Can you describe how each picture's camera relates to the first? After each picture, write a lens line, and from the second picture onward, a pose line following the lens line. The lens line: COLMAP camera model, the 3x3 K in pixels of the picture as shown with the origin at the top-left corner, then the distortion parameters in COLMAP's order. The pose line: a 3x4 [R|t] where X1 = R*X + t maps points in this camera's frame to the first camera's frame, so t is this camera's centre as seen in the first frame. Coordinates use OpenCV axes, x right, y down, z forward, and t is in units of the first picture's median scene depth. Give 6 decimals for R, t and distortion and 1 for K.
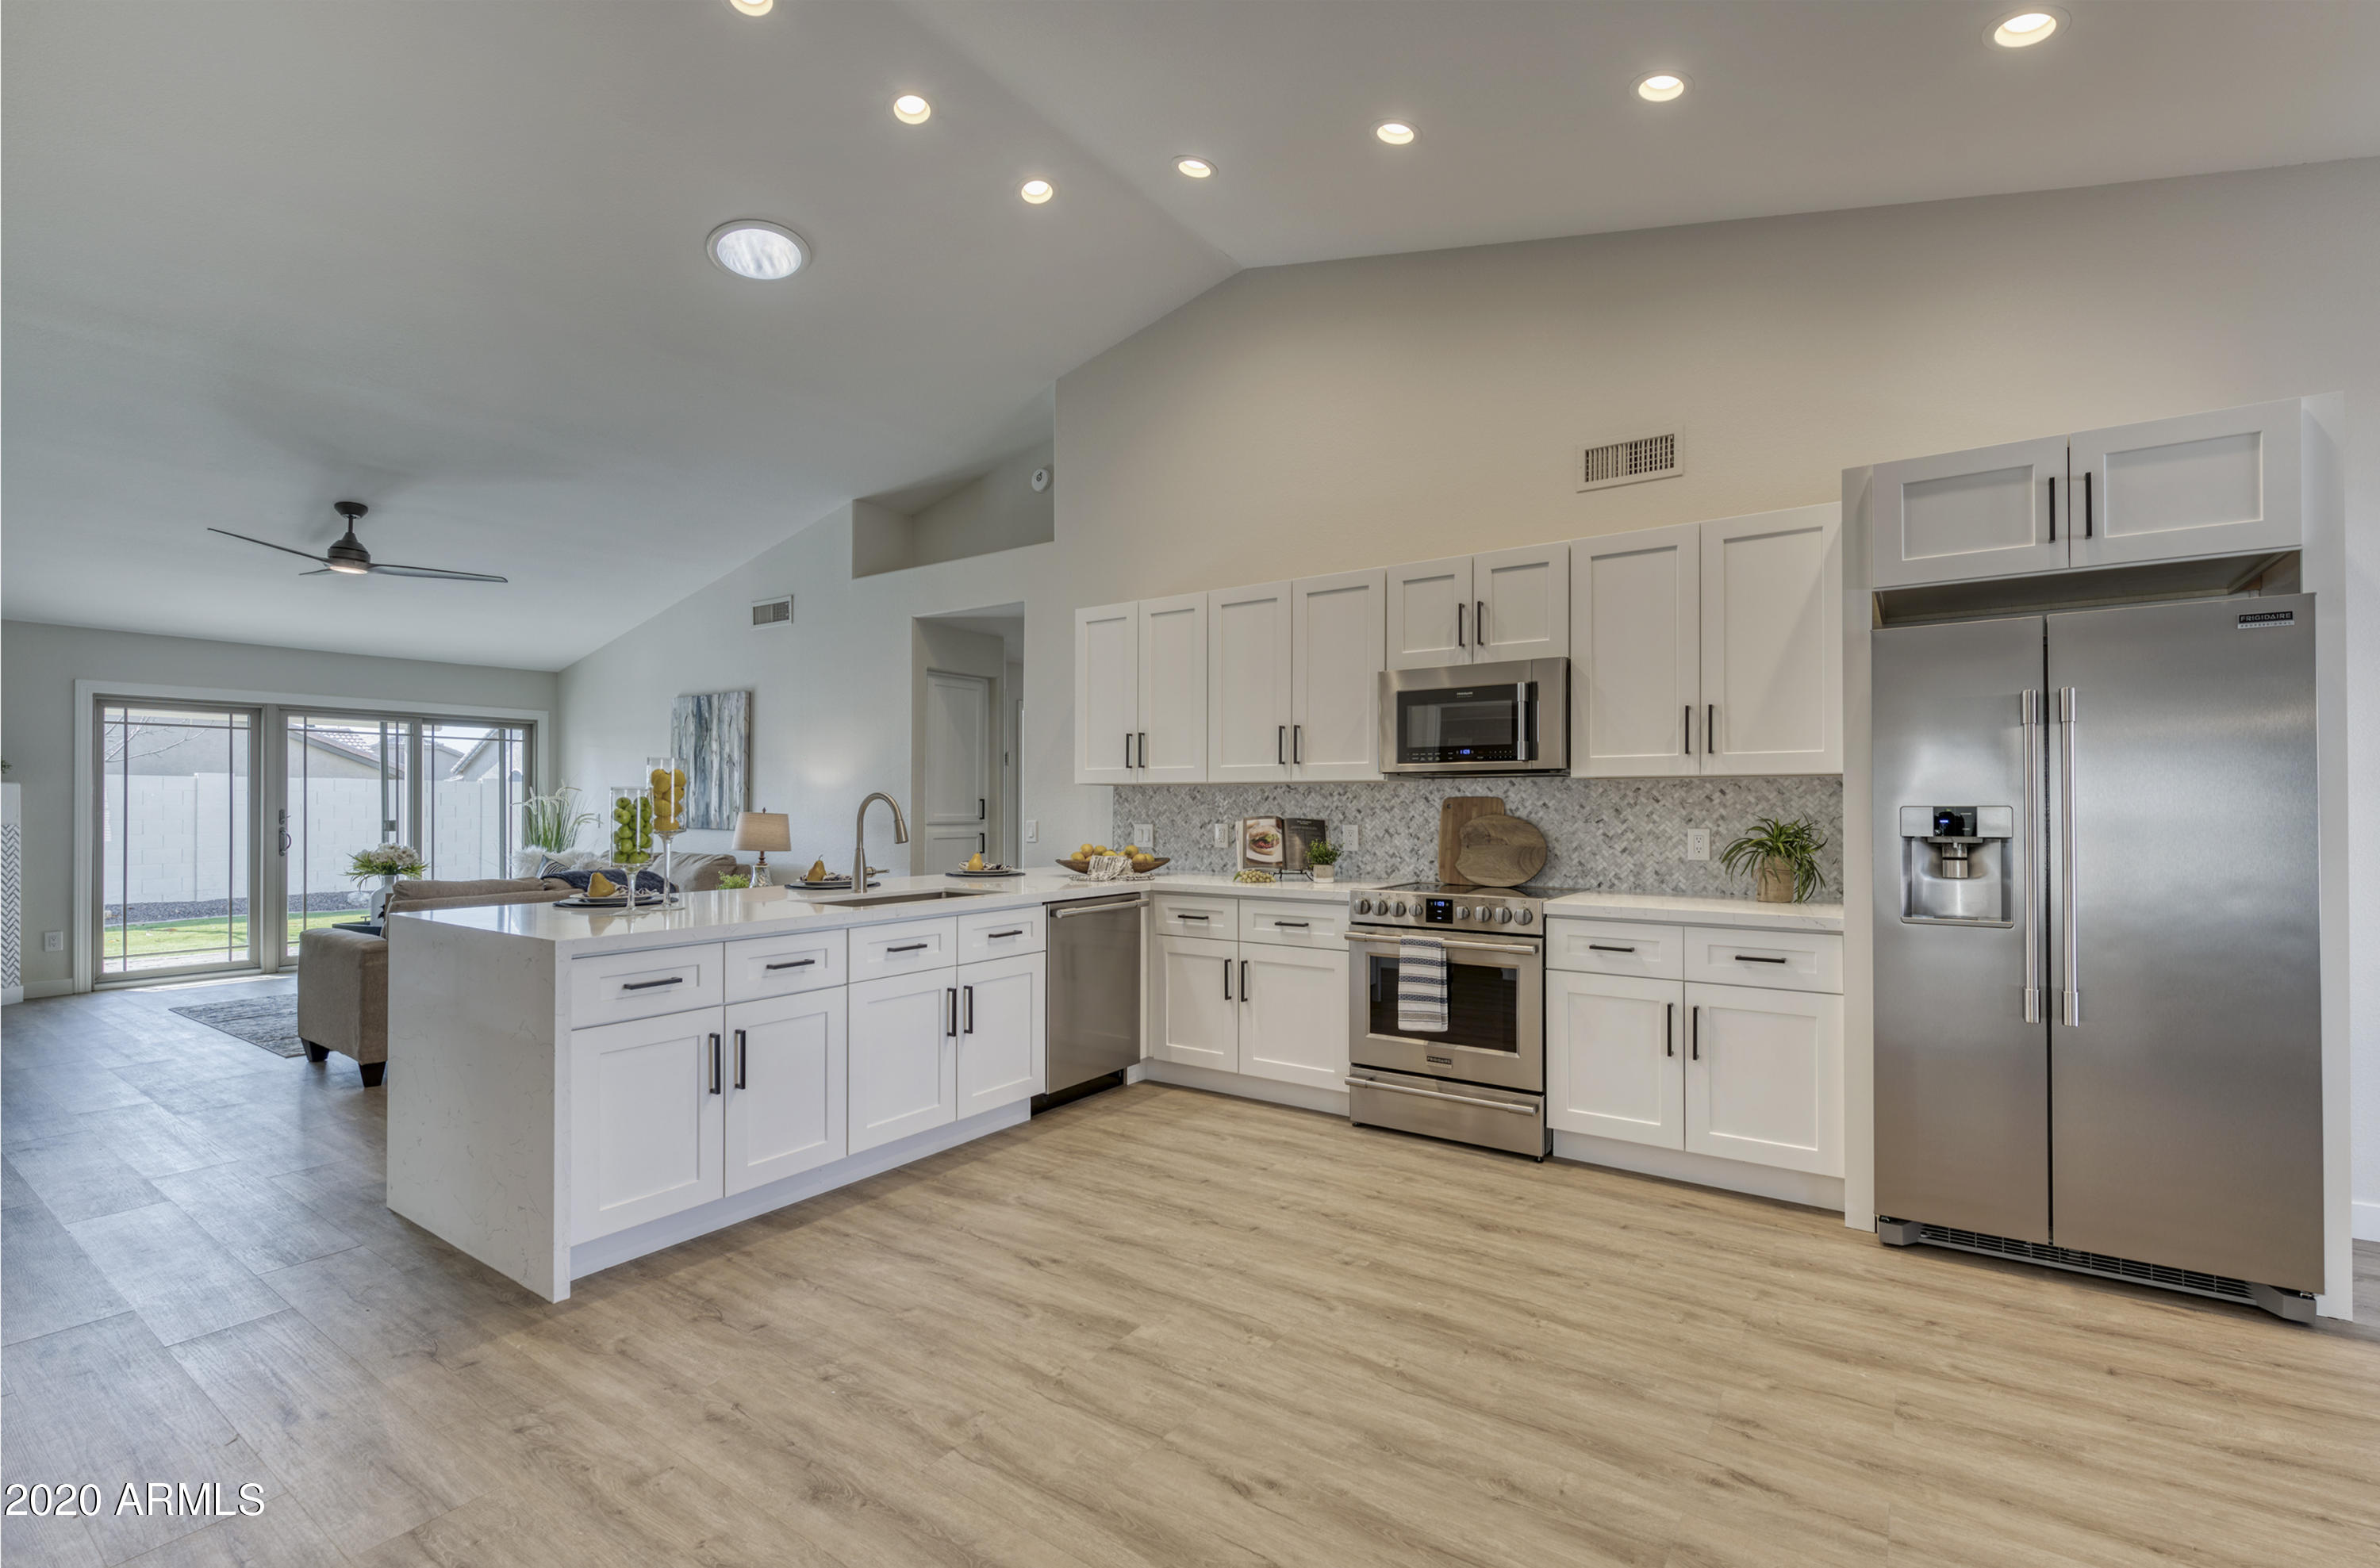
lens RADIAL K [[1036.4, 0, 1207.0], [0, 1036.4, 801.1], [0, 0, 1]] dist [-0.002531, -0.000714]
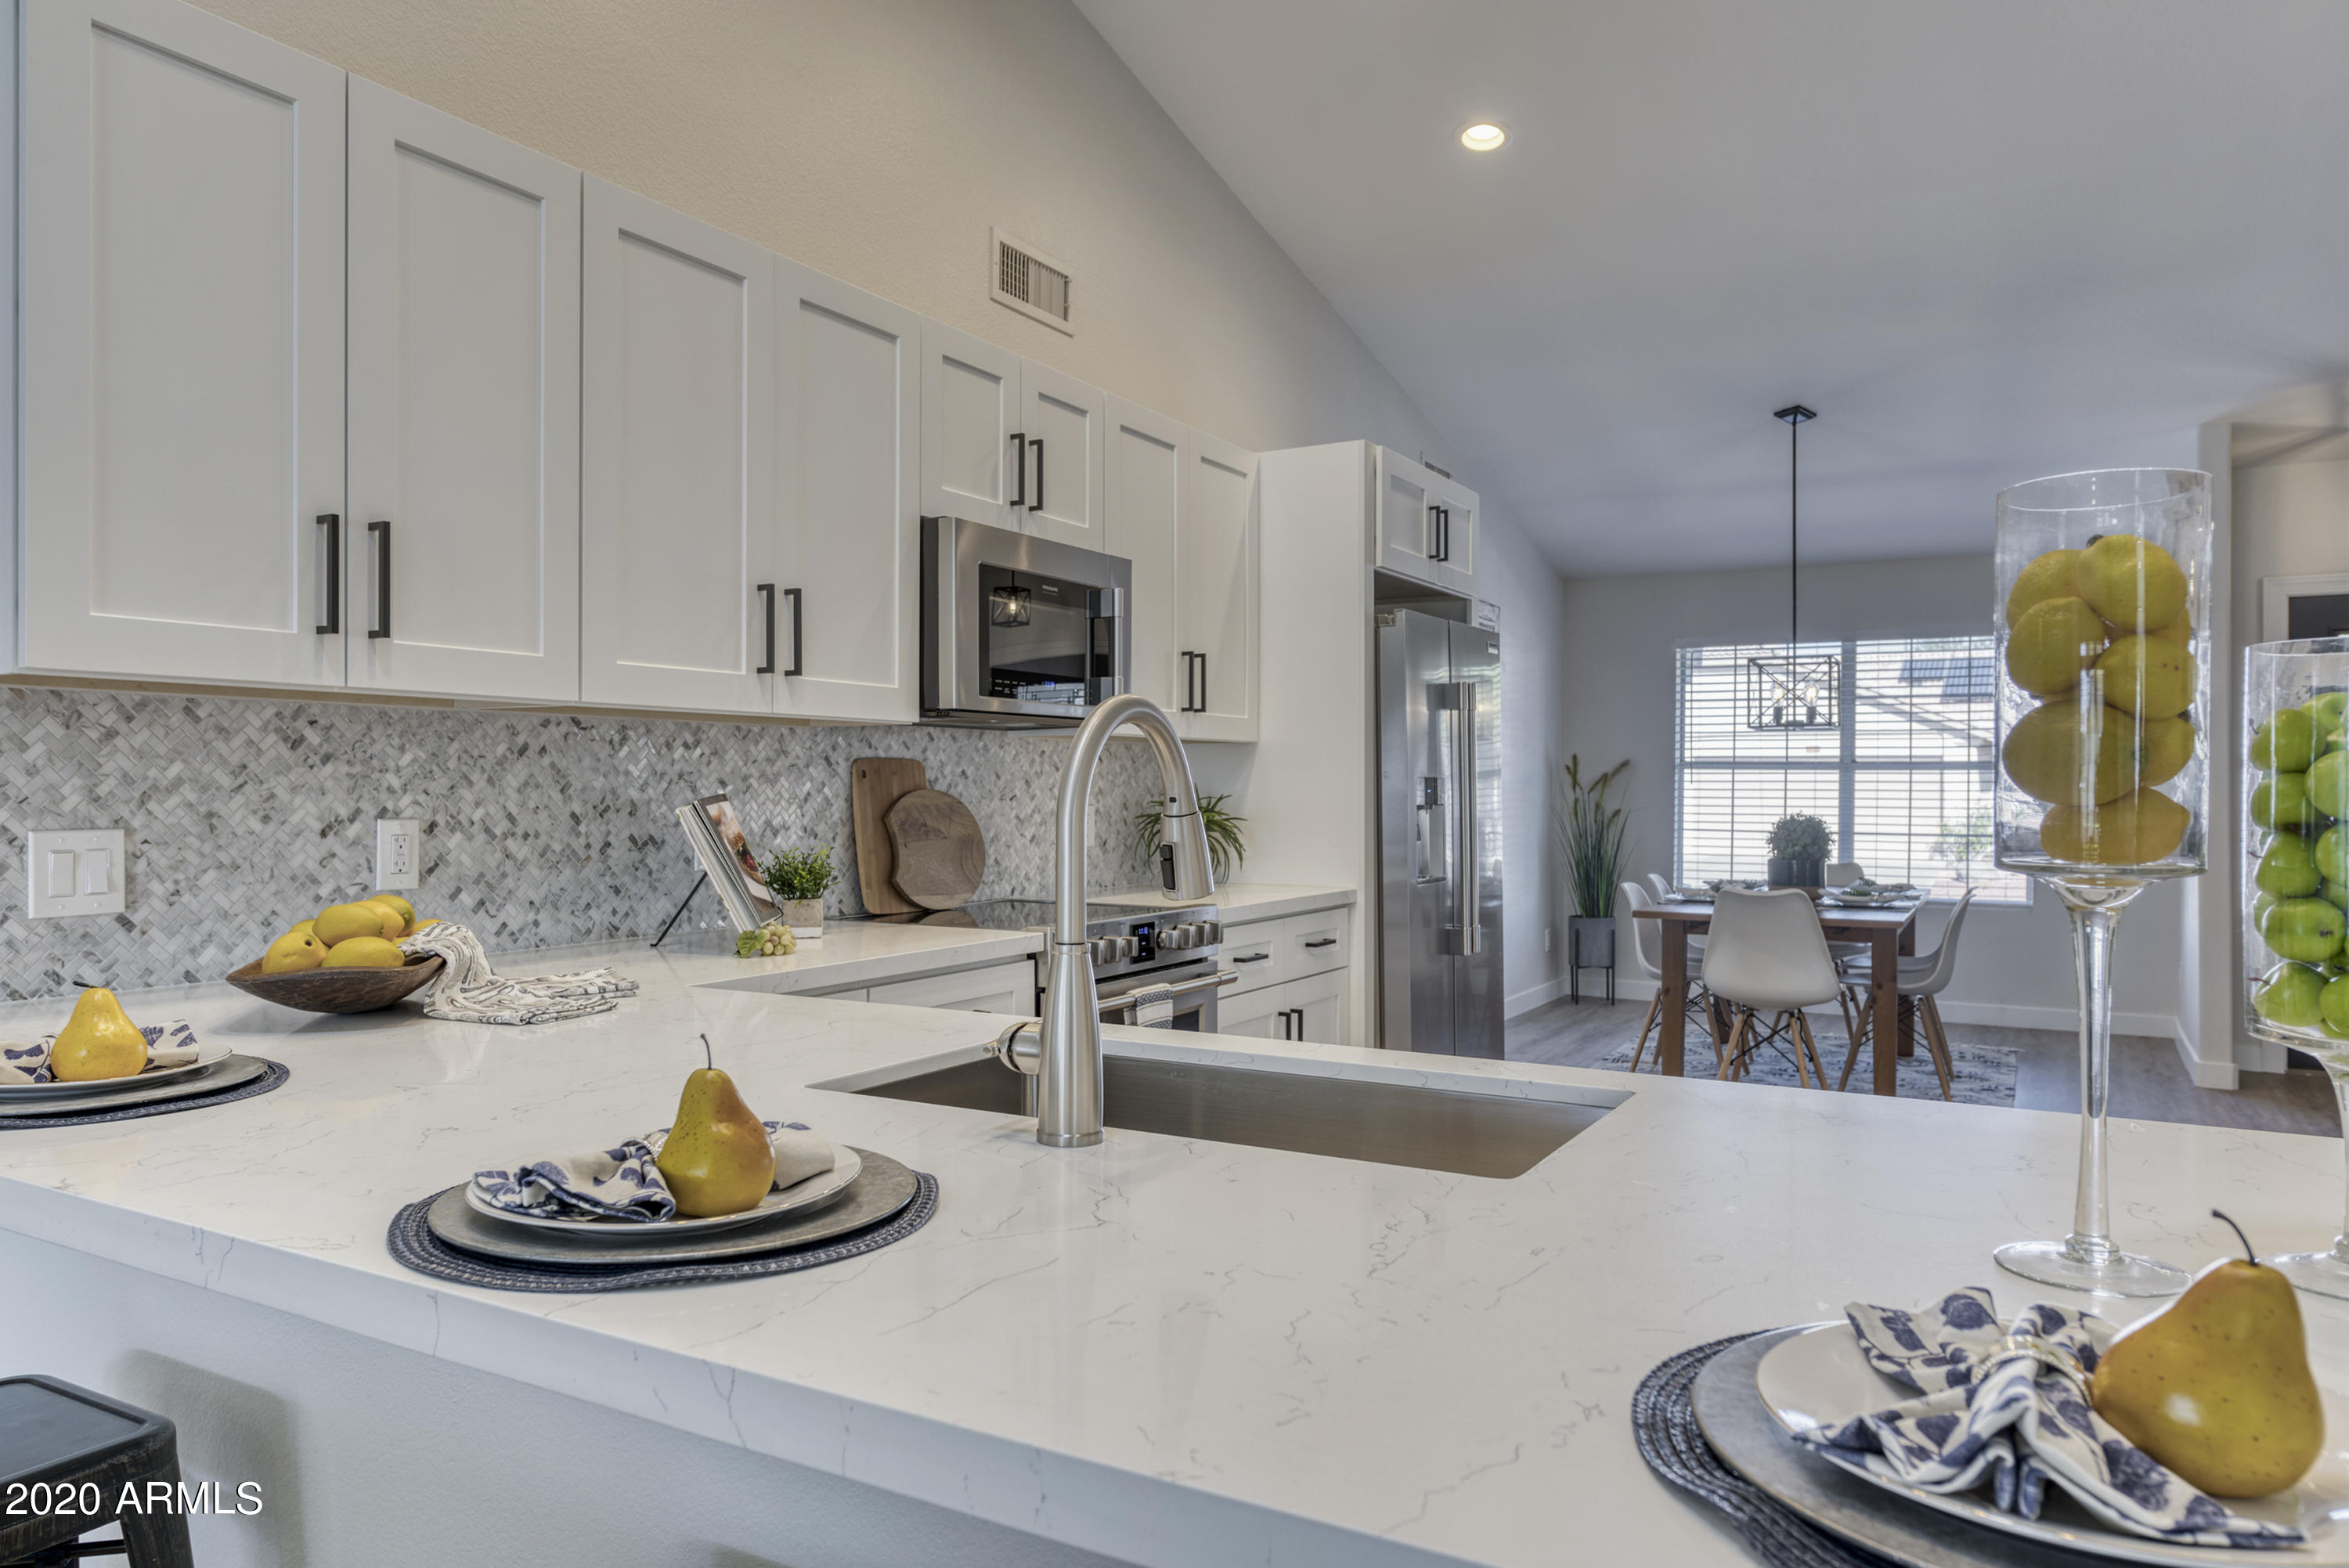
lens RADIAL K [[1567.9, 0, 1186.5], [0, 1567.9, 789.5], [0, 0, 1]] dist [-0.000927, 0.001472]
pose [[-0.093980, -0.001564, 0.995573, -0.688394], [-0.005873, 0.999982, 0.001017, 0.013029], [-0.995557, -0.005751, -0.093987, 1.035399]]
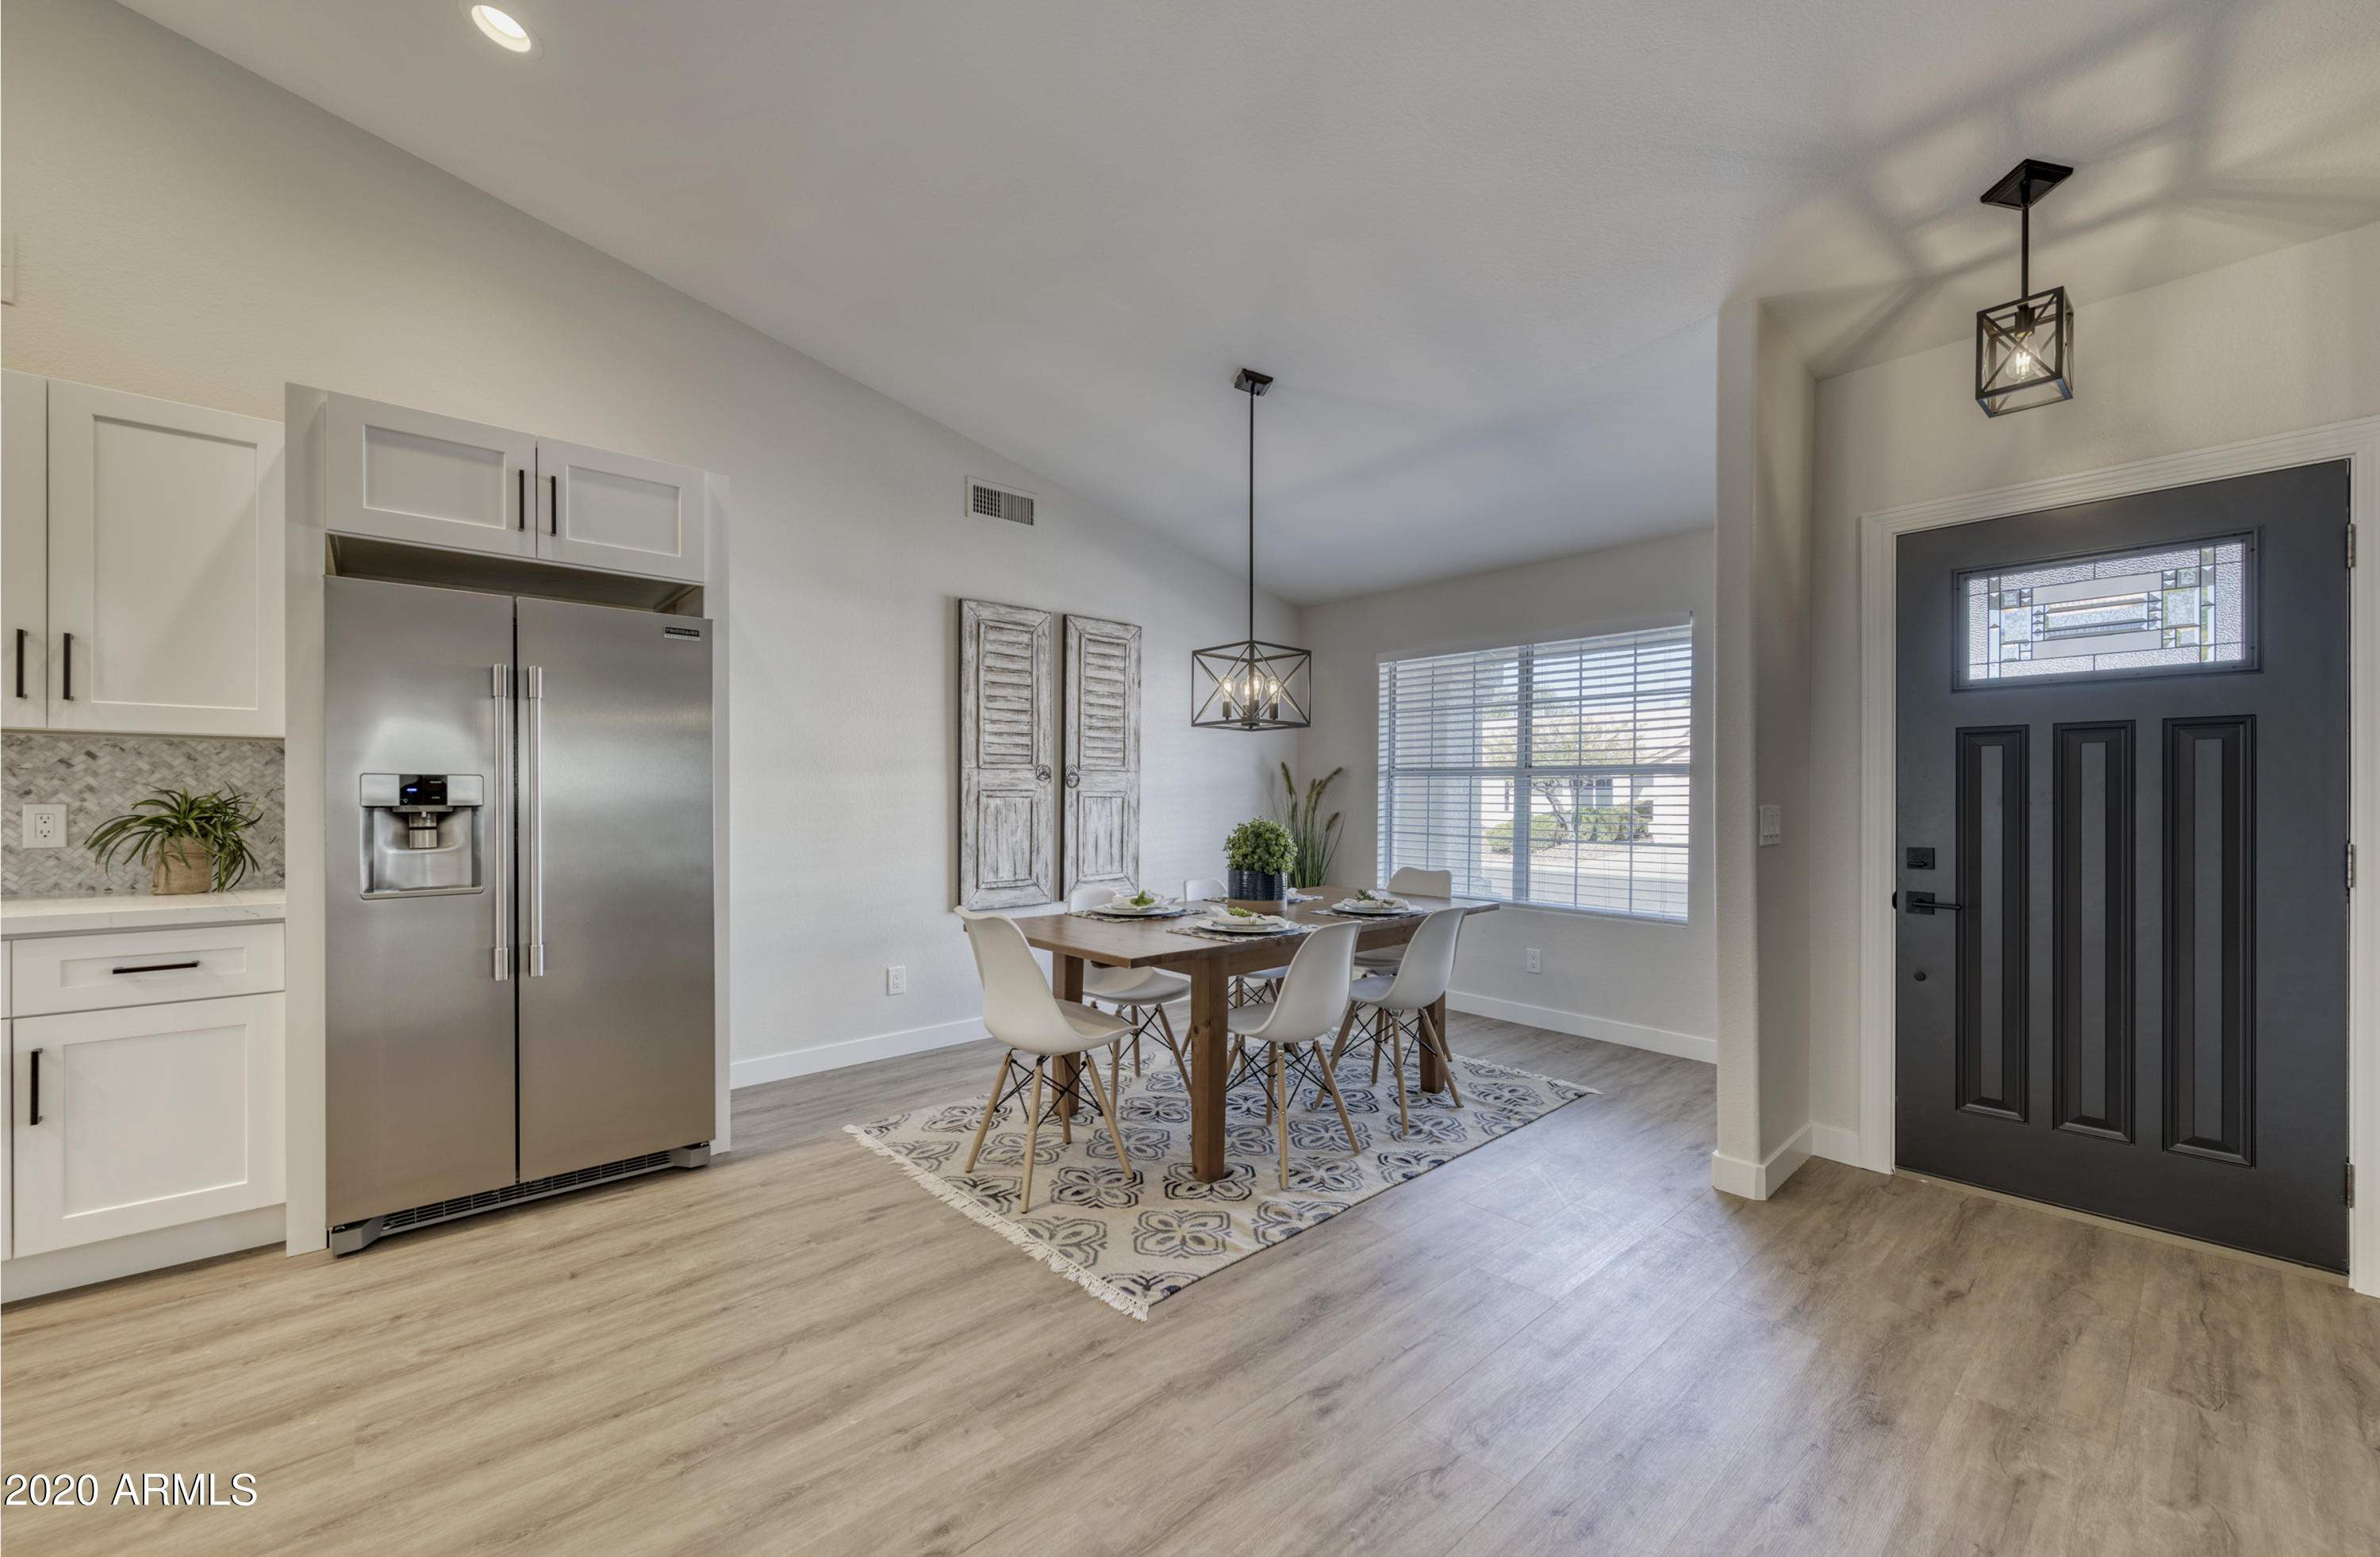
lens RADIAL K [[920.9, 0, 1212.9], [0, 920.9, 799.6], [0, 0, 1]] dist [0.005477, -0.002709]
pose [[0.229790, -0.002065, 0.973238, 0.033733], [-0.007713, 0.999962, 0.003943, 0.014582], [-0.973210, -0.008412, 0.229766, 0.055451]]
